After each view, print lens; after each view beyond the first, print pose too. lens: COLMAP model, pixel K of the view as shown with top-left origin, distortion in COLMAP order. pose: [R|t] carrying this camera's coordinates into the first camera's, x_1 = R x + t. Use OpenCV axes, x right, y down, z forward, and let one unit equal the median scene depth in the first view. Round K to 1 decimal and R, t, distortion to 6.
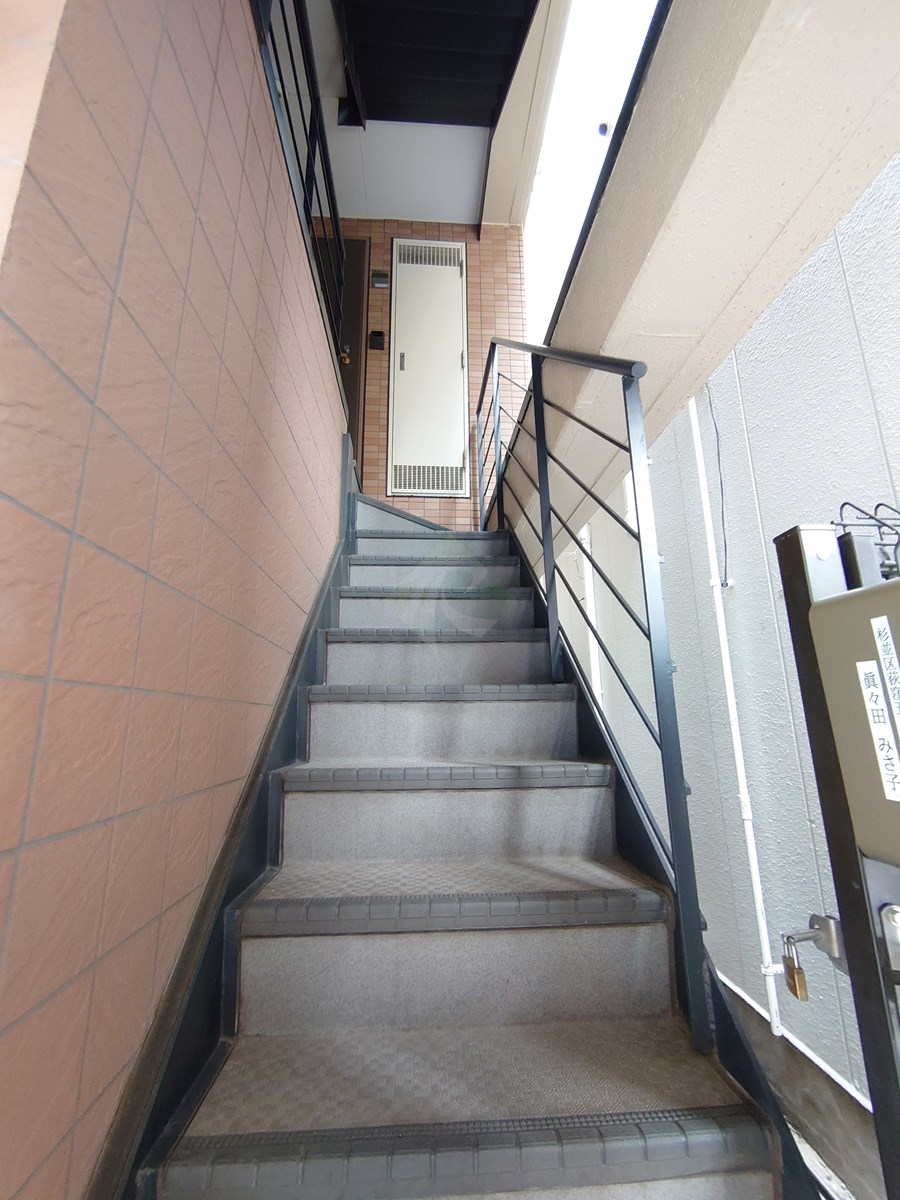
lens RADIAL K [[510.9, 0, 450.0], [0, 510.9, 600.0], [0, 0, 1]] dist [-0.002248, -0.000035]
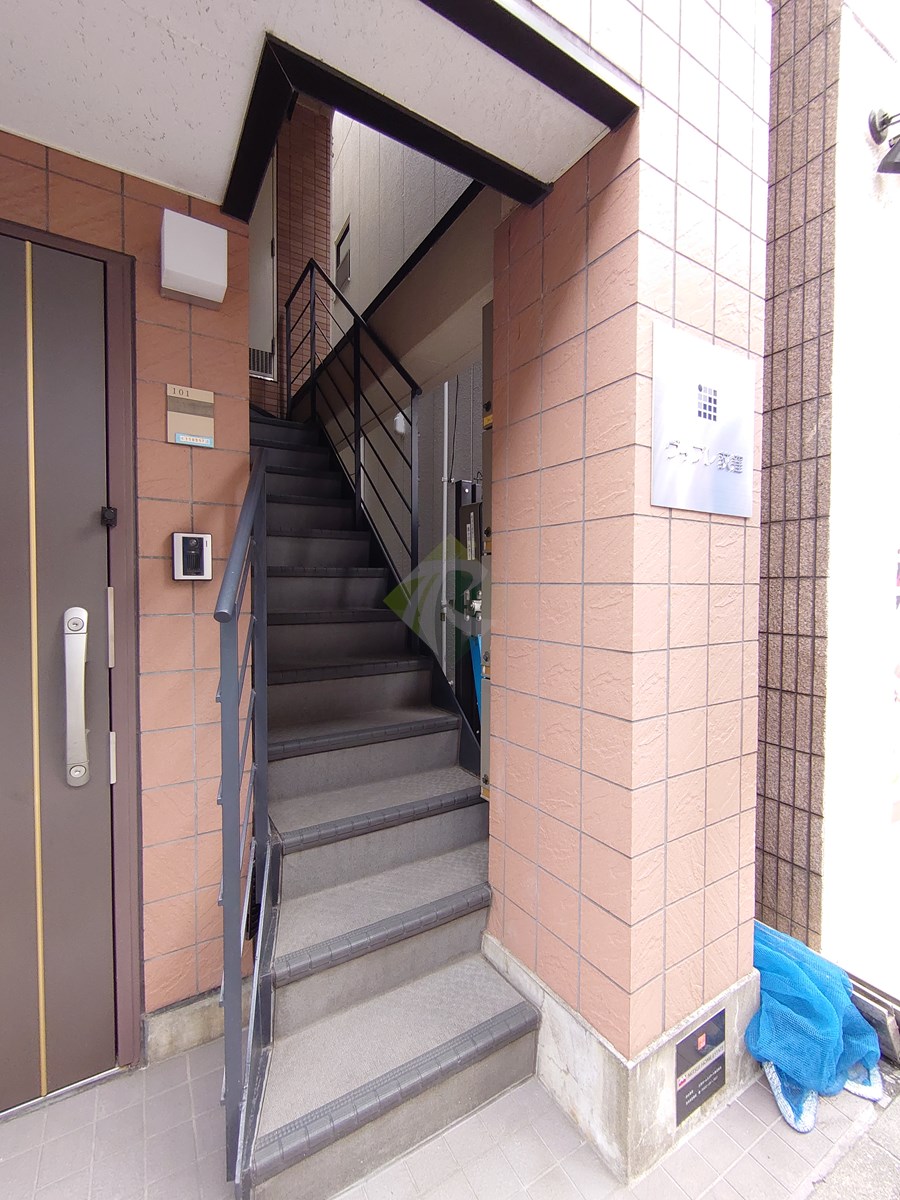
lens RADIAL K [[510.9, 0, 450.0], [0, 510.9, 600.0], [0, 0, 1]] dist [-0.002248, -0.000035]
pose [[0.885649, -0.003866, 0.464339, -0.301287], [-0.118889, 0.964748, 0.234793, -0.059894], [-0.448878, -0.263149, 0.853968, -0.668428]]
